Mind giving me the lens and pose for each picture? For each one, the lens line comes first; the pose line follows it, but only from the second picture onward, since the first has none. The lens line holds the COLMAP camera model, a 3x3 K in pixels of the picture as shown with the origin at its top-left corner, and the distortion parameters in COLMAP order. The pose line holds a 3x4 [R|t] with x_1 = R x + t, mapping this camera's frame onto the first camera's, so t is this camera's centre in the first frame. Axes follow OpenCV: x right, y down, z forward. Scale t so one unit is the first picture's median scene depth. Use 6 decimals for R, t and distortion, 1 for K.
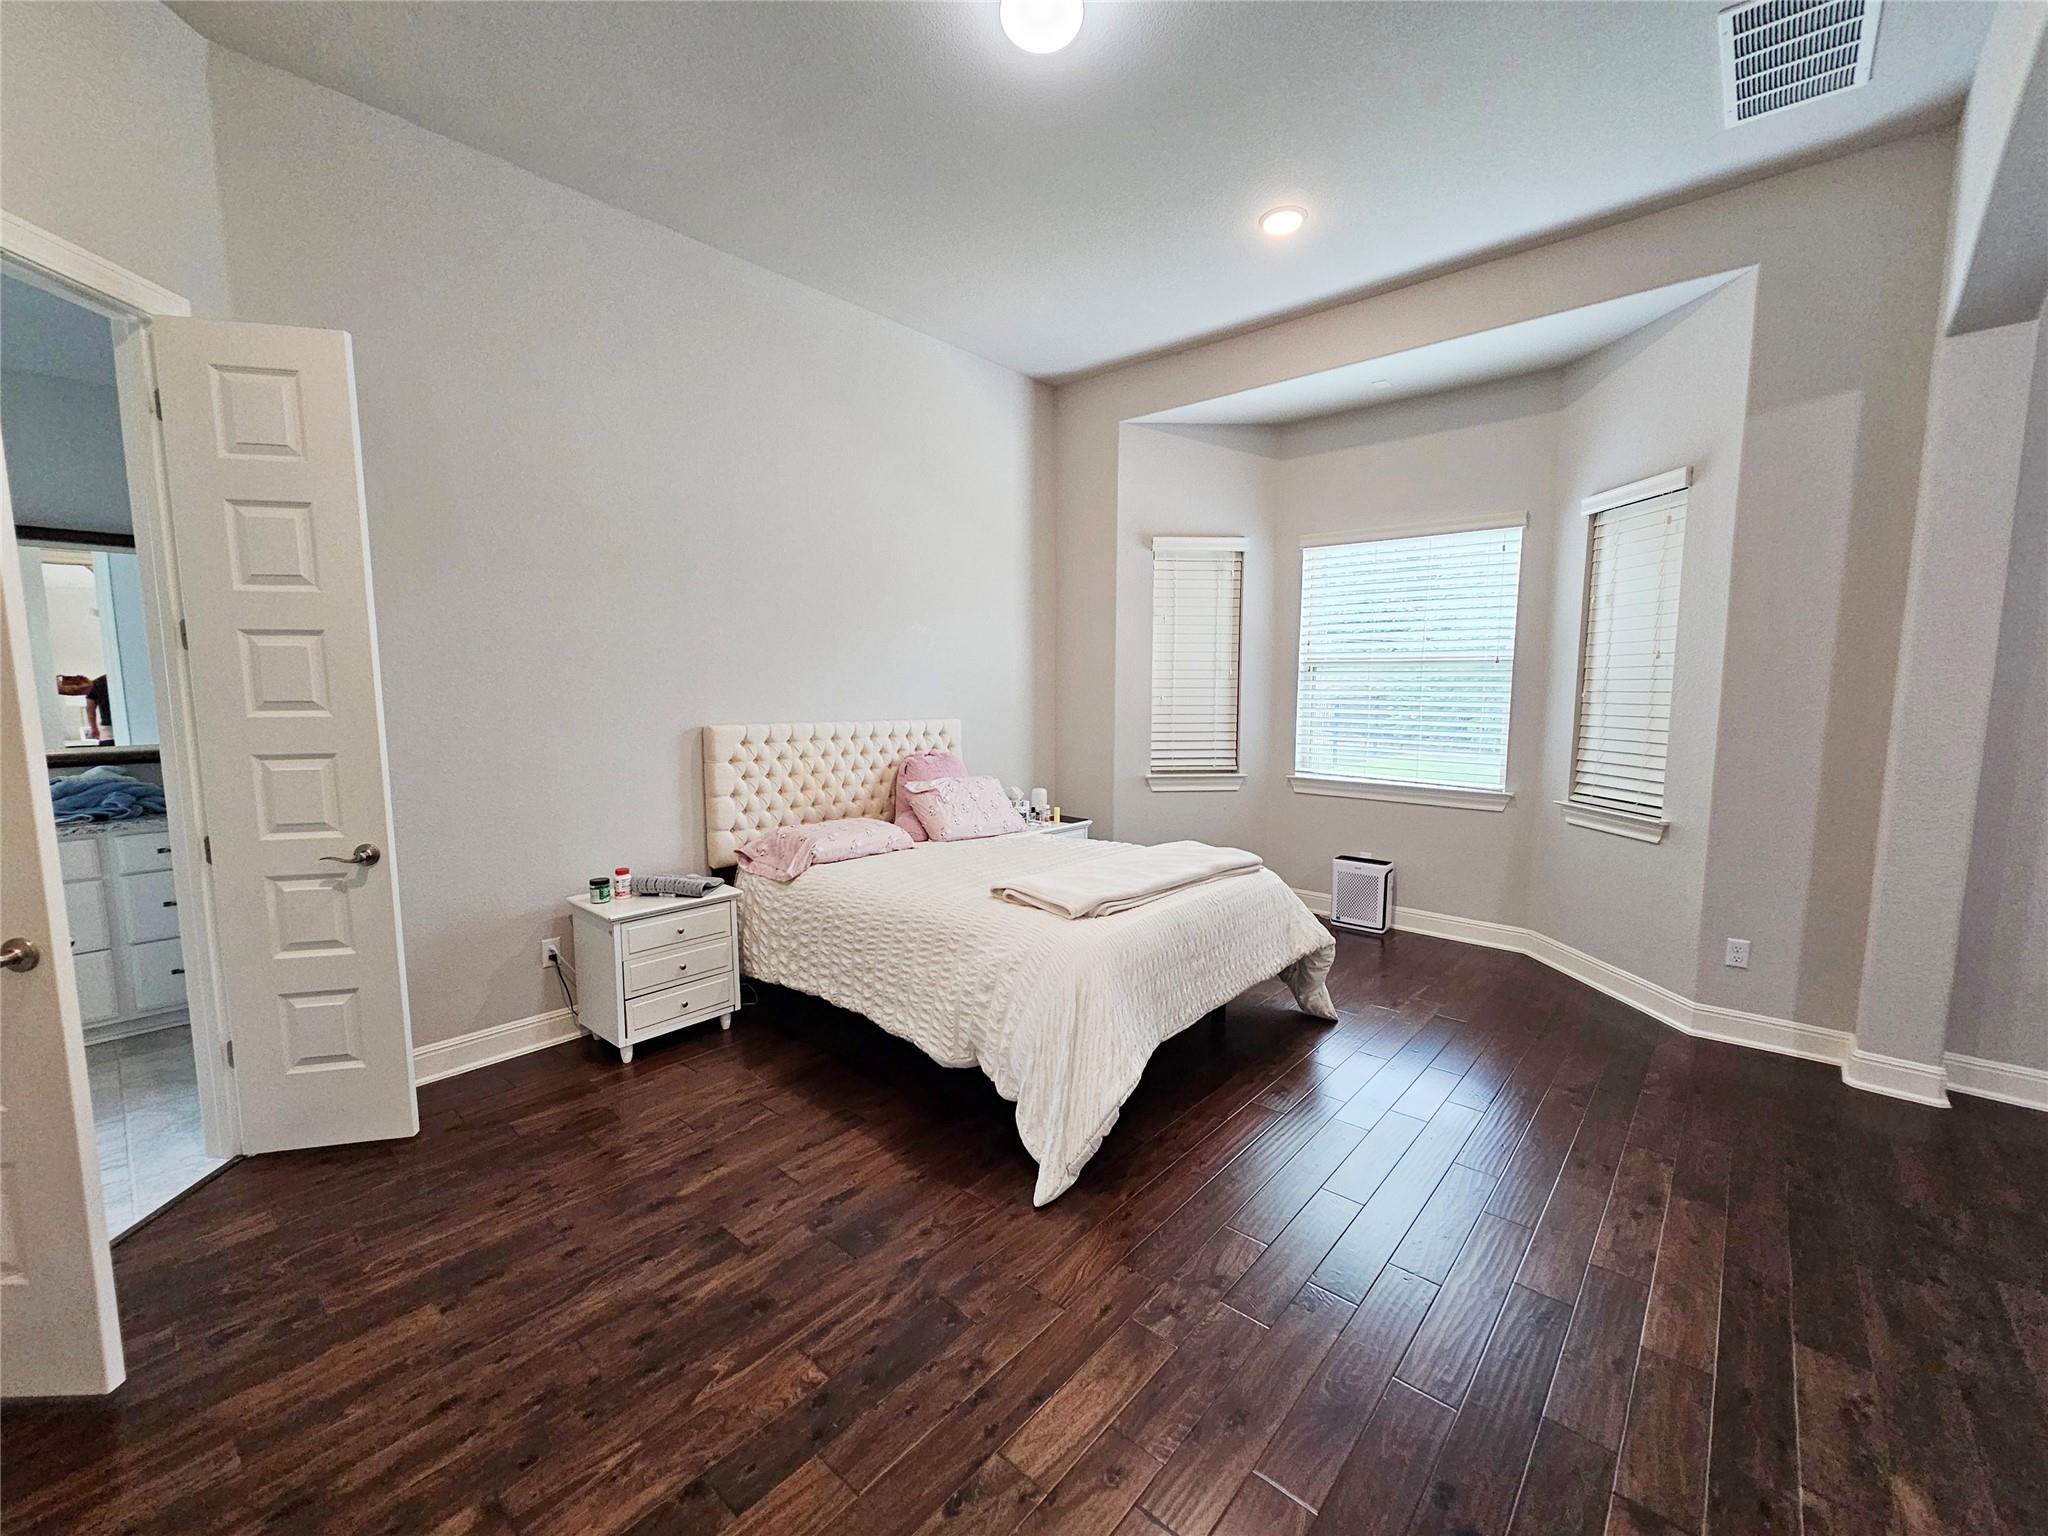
lens RADIAL K [[838.1, 0, 1022.1], [0, 838.1, 775.7], [0, 0, 1]] dist [-0.000097, 0.000843]
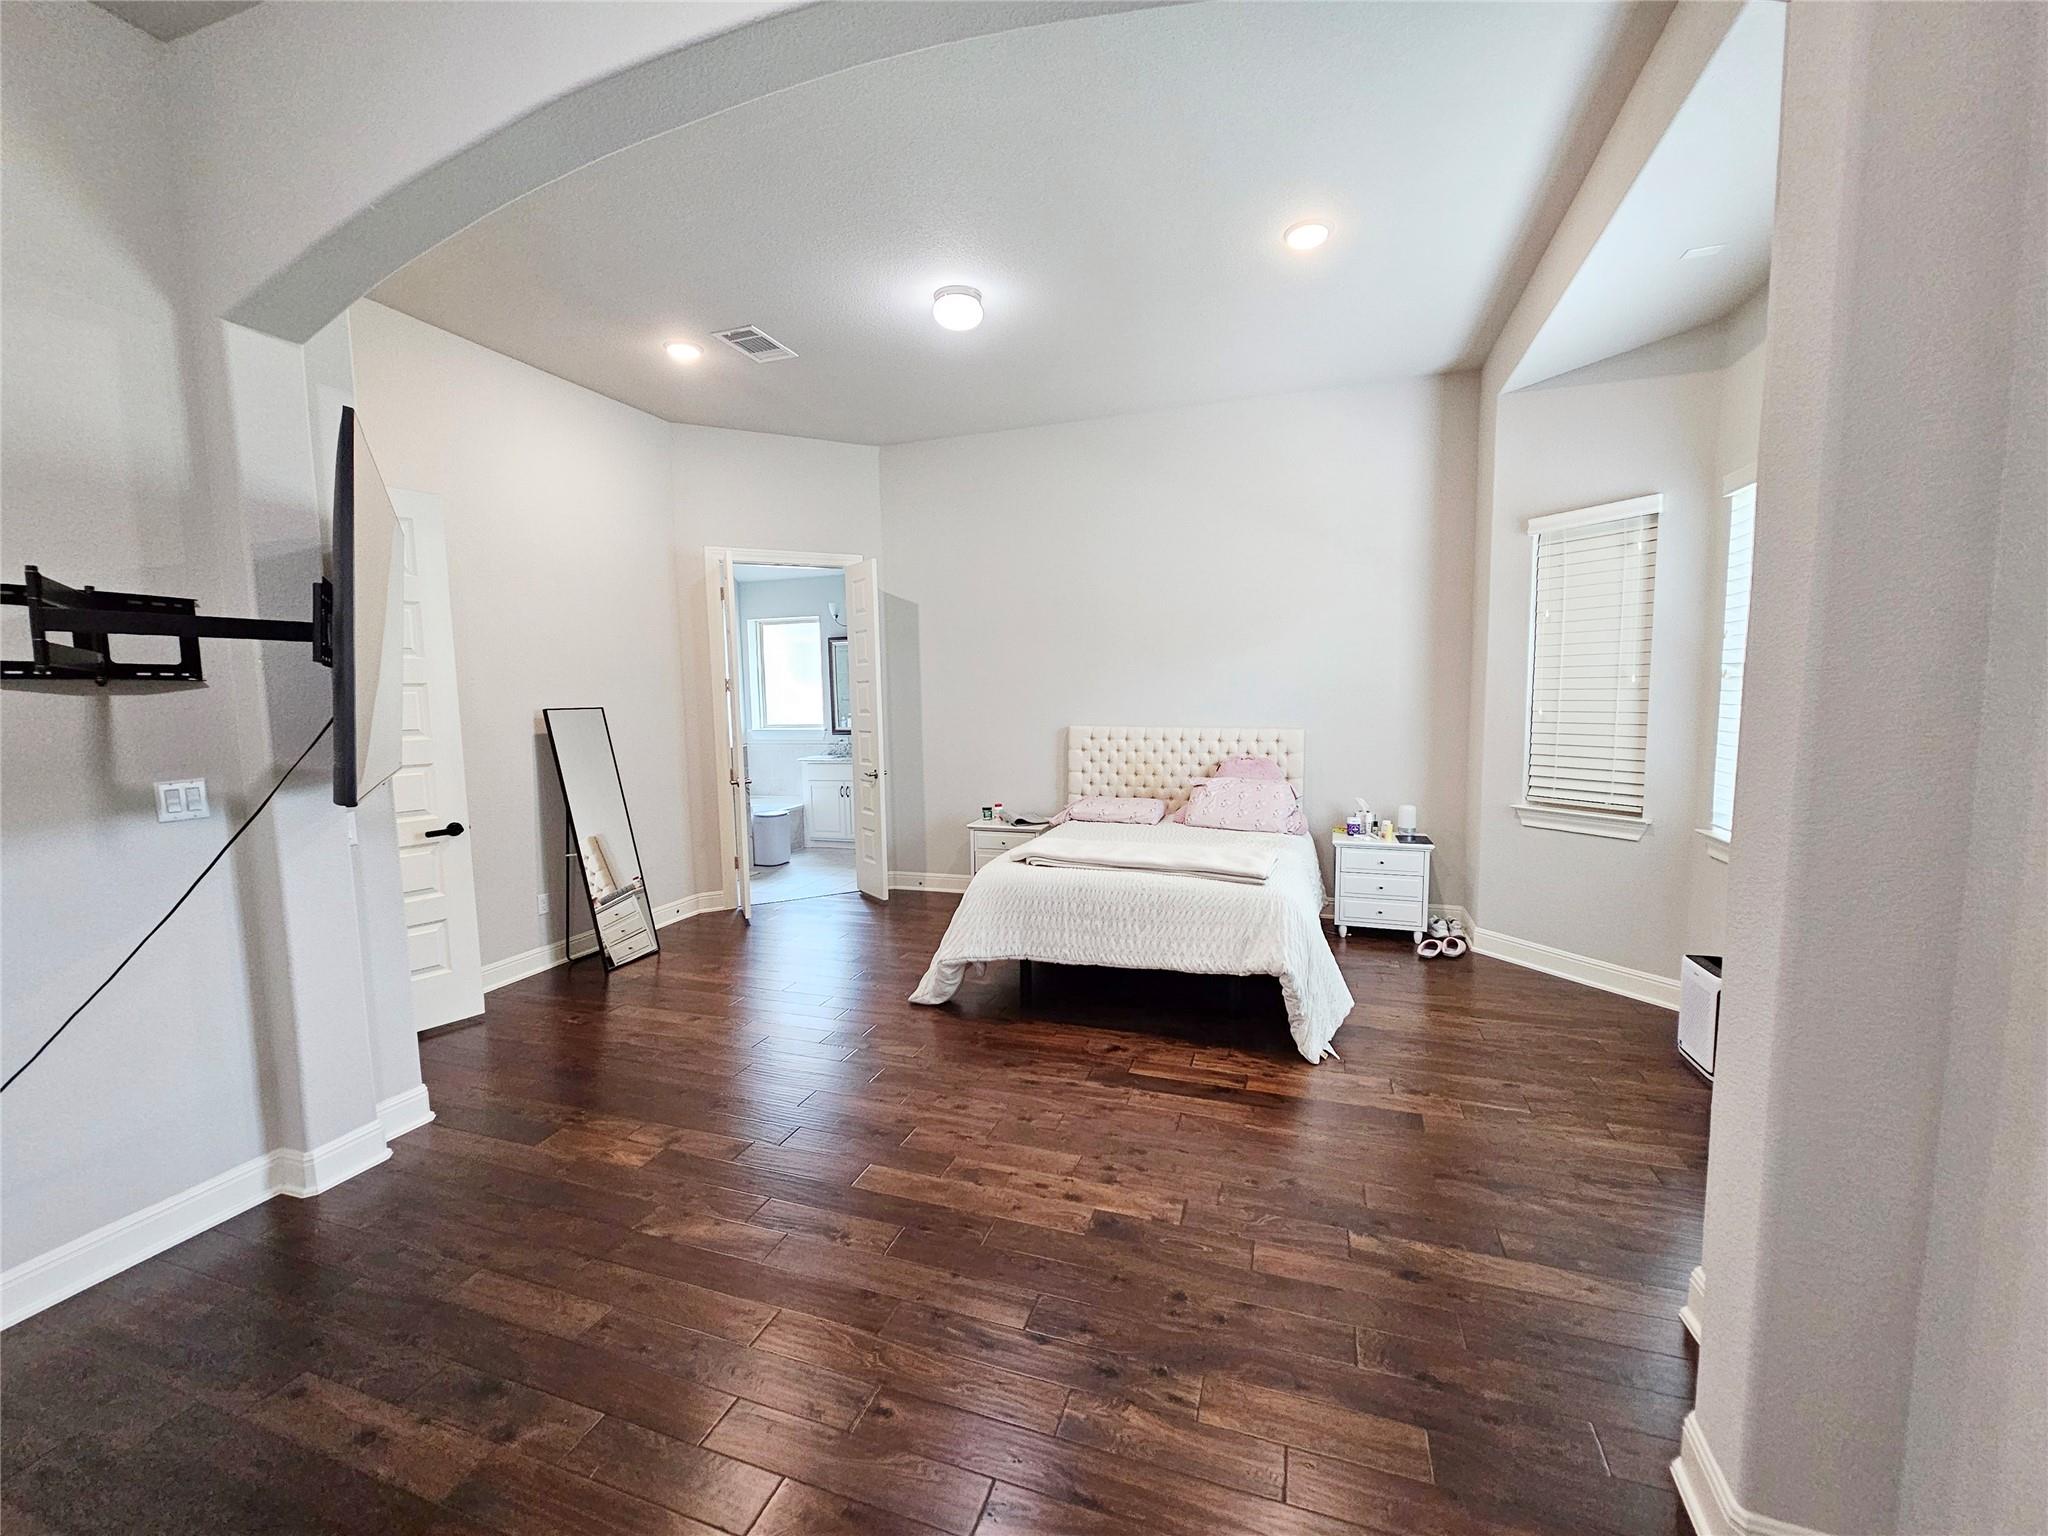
lens RADIAL K [[838.1, 0, 1020.4], [0, 838.1, 775.7], [0, 0, 1]] dist [-0.000097, 0.000843]
pose [[0.375064, 0.086517, -0.922953, 1.176117], [-0.087614, 0.994487, 0.057618, -0.055087], [0.922849, 0.059253, 0.380576, 0.358109]]
